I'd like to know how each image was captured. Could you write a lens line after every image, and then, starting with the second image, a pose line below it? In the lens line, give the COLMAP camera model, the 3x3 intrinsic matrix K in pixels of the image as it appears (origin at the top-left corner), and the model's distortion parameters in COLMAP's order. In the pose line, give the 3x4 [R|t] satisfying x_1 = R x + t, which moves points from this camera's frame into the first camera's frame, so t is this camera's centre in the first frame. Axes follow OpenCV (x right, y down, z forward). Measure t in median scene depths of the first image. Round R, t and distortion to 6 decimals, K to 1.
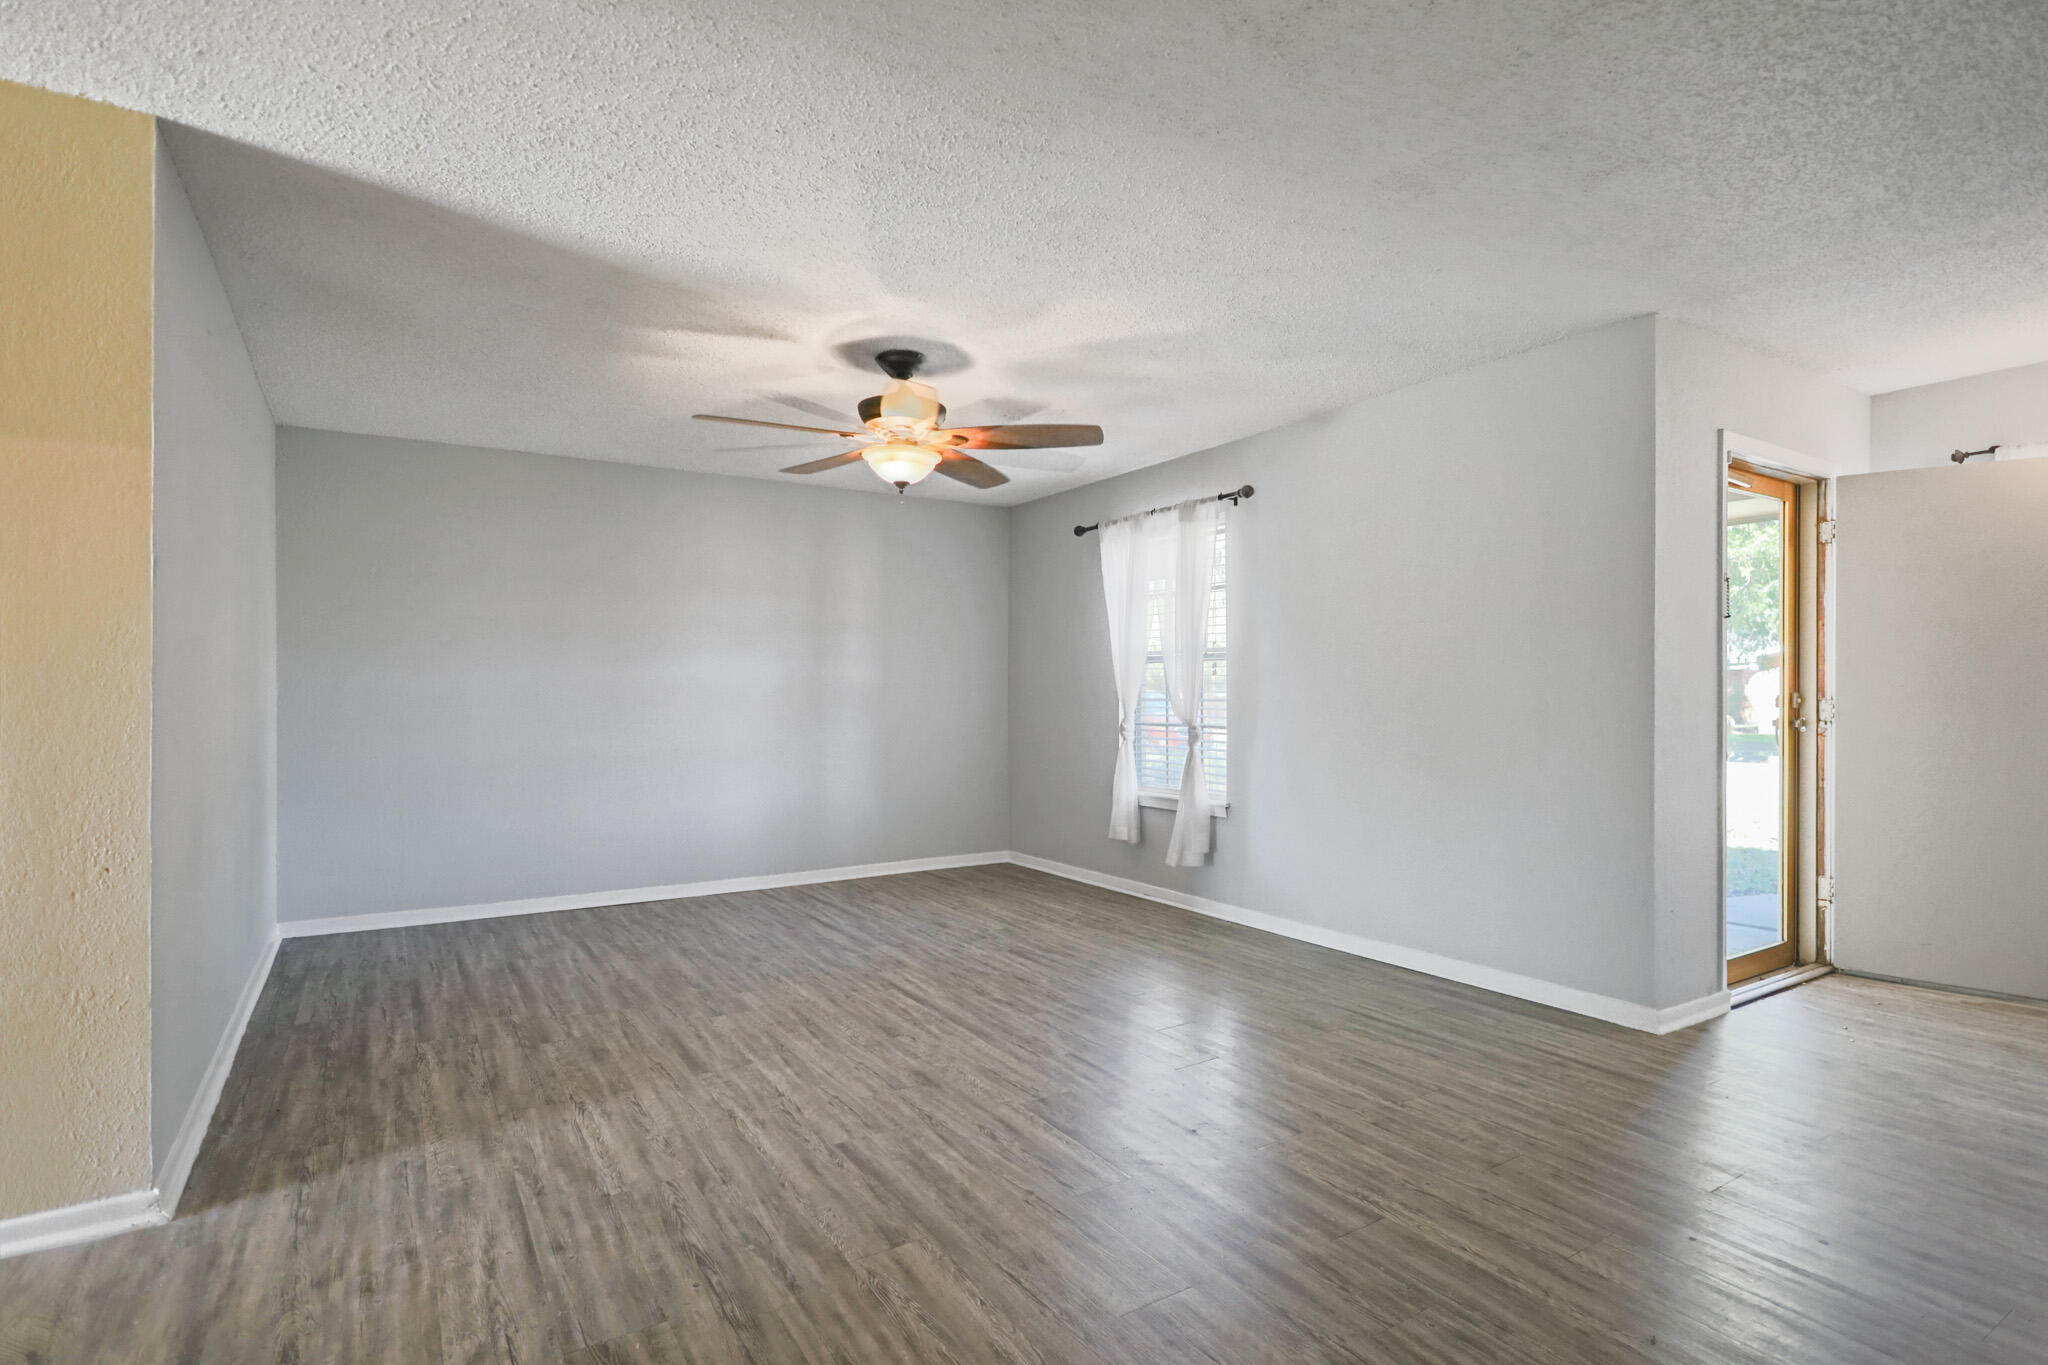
lens RADIAL K [[1014.7, 0, 1024.0], [0, 1014.7, 682.5], [0, 0, 1]] dist [-0.000168, 0.000390]
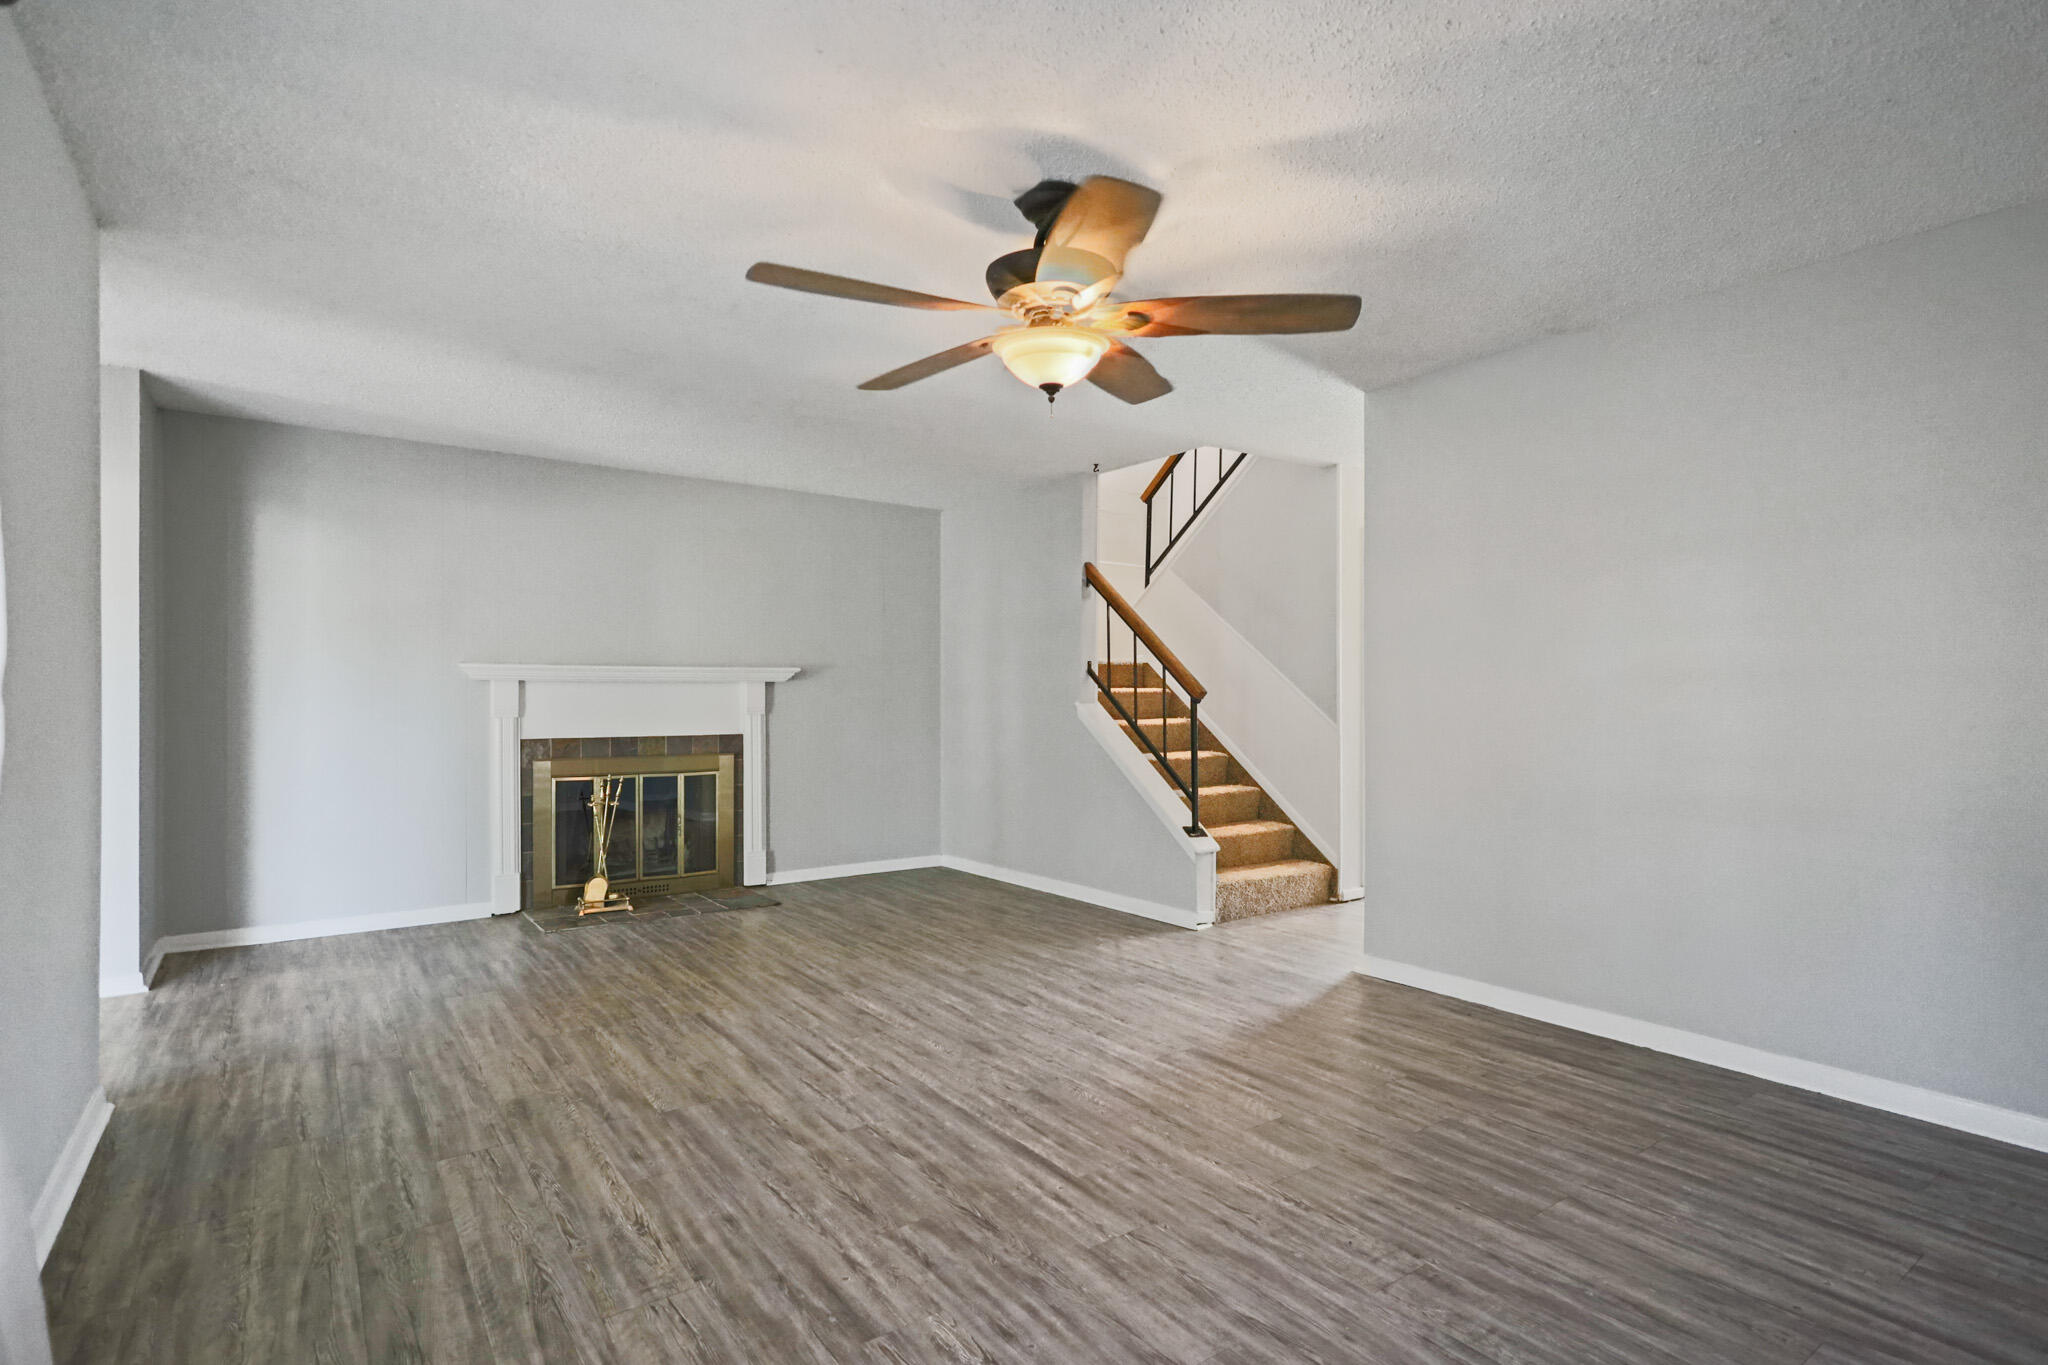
lens RADIAL K [[1014.7, 0, 1024.0], [0, 1014.7, 682.5], [0, 0, 1]] dist [-0.000168, 0.000390]
pose [[-0.998080, 0.000408, -0.061930, -0.075964], [0.001889, 0.999713, -0.023862, 0.021830], [0.061902, -0.023933, -0.997795, 2.105823]]
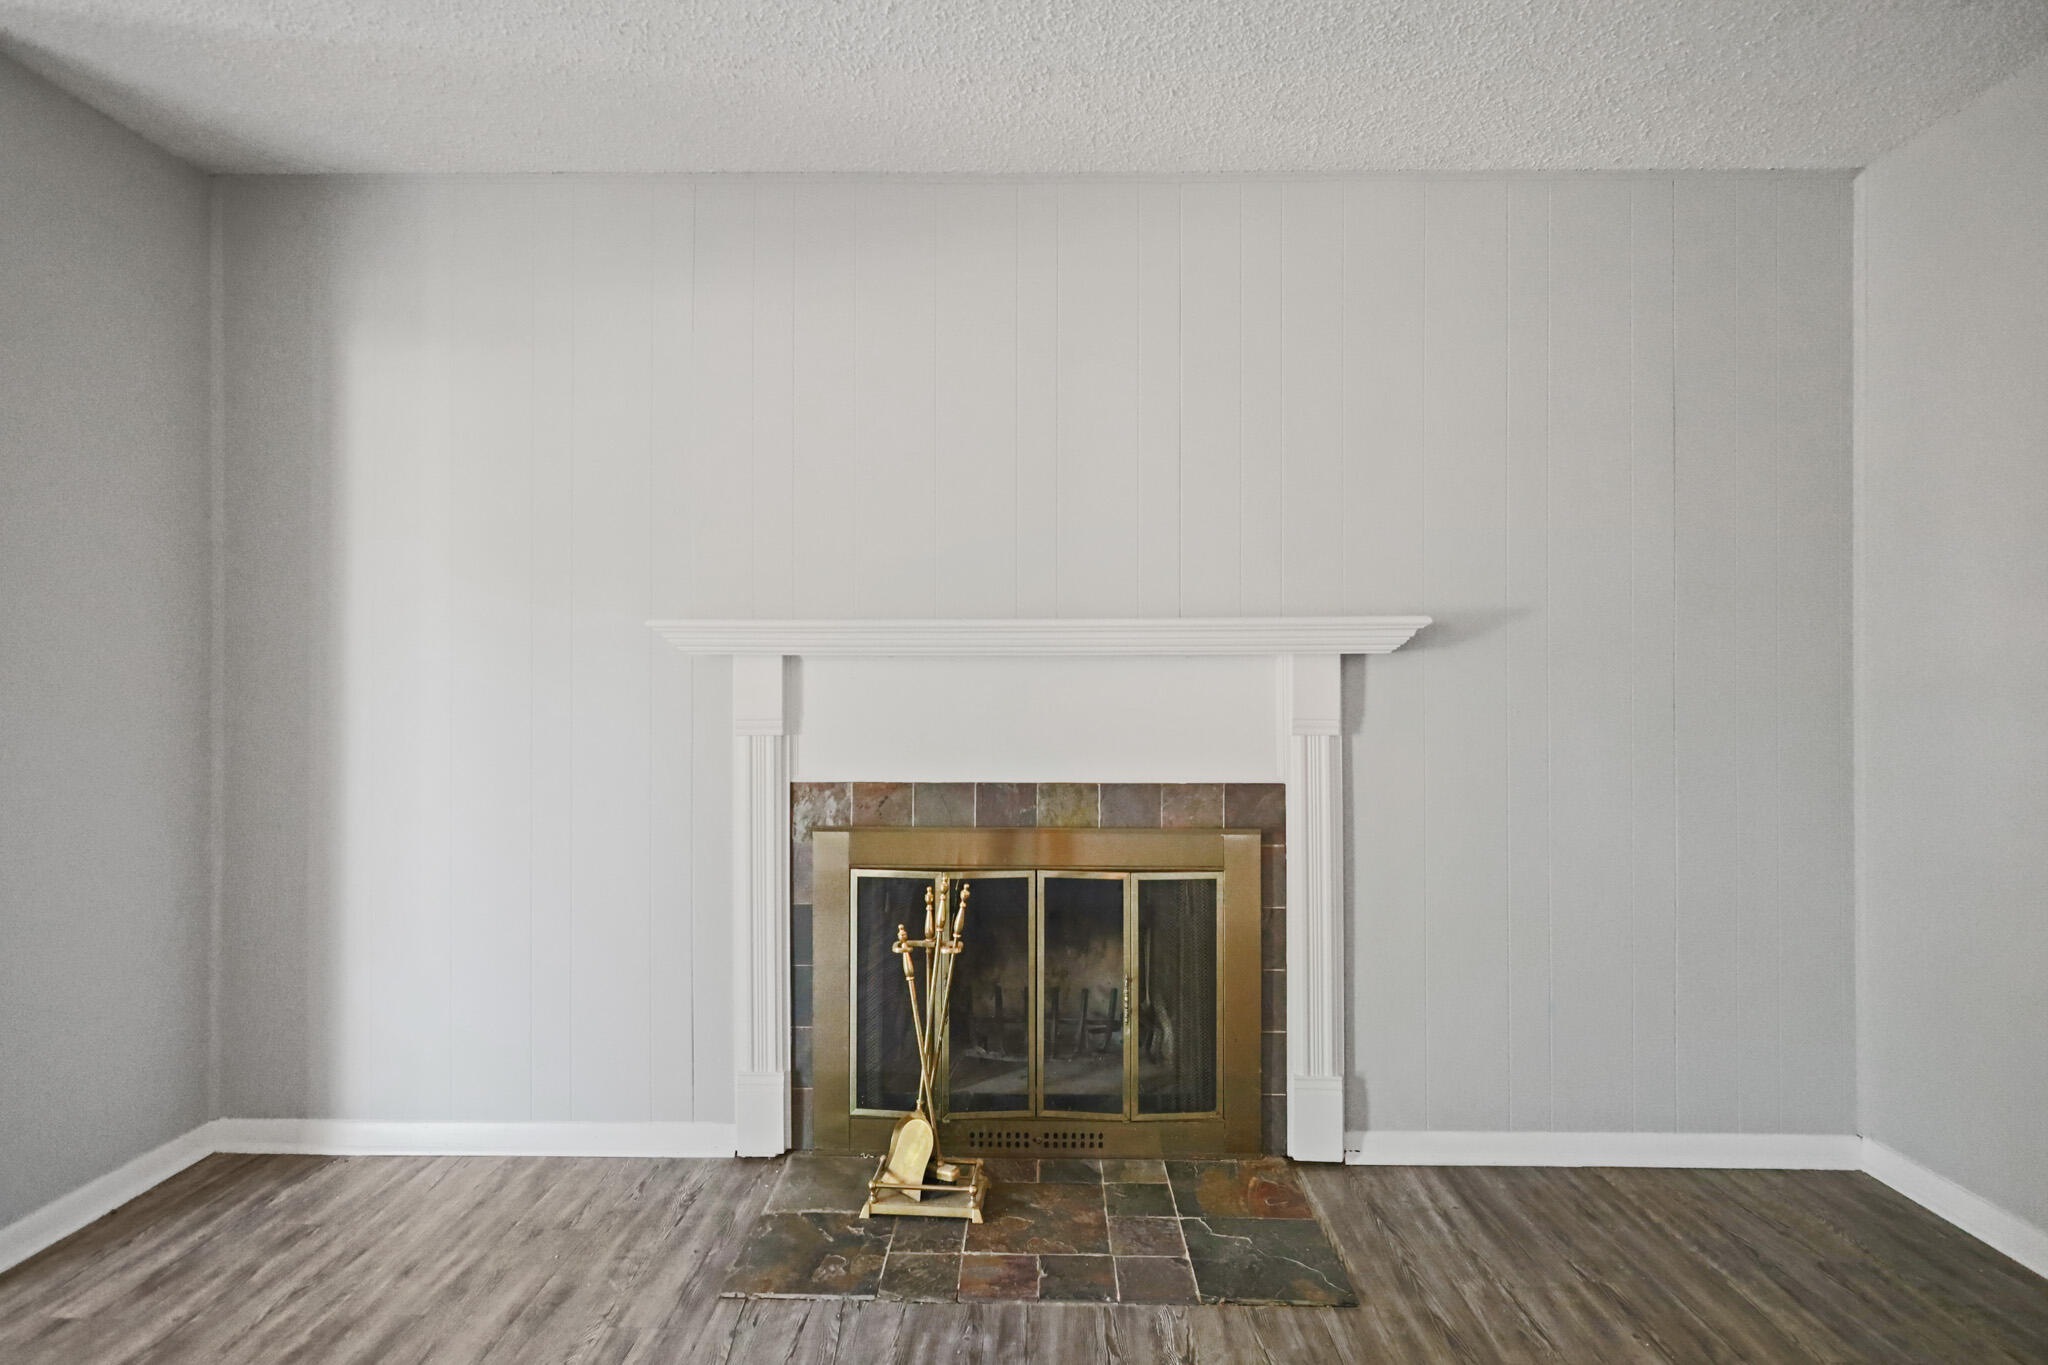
lens RADIAL K [[964.3, 0, 1028.4], [0, 964.3, 724.5], [0, 0, 1]] dist [-0.001601, -0.000302]
pose [[-0.838313, -0.001125, 0.545188, 0.105450], [-0.006360, 0.999950, -0.007716, 0.034993], [-0.545152, -0.009936, -0.838278, 0.822554]]
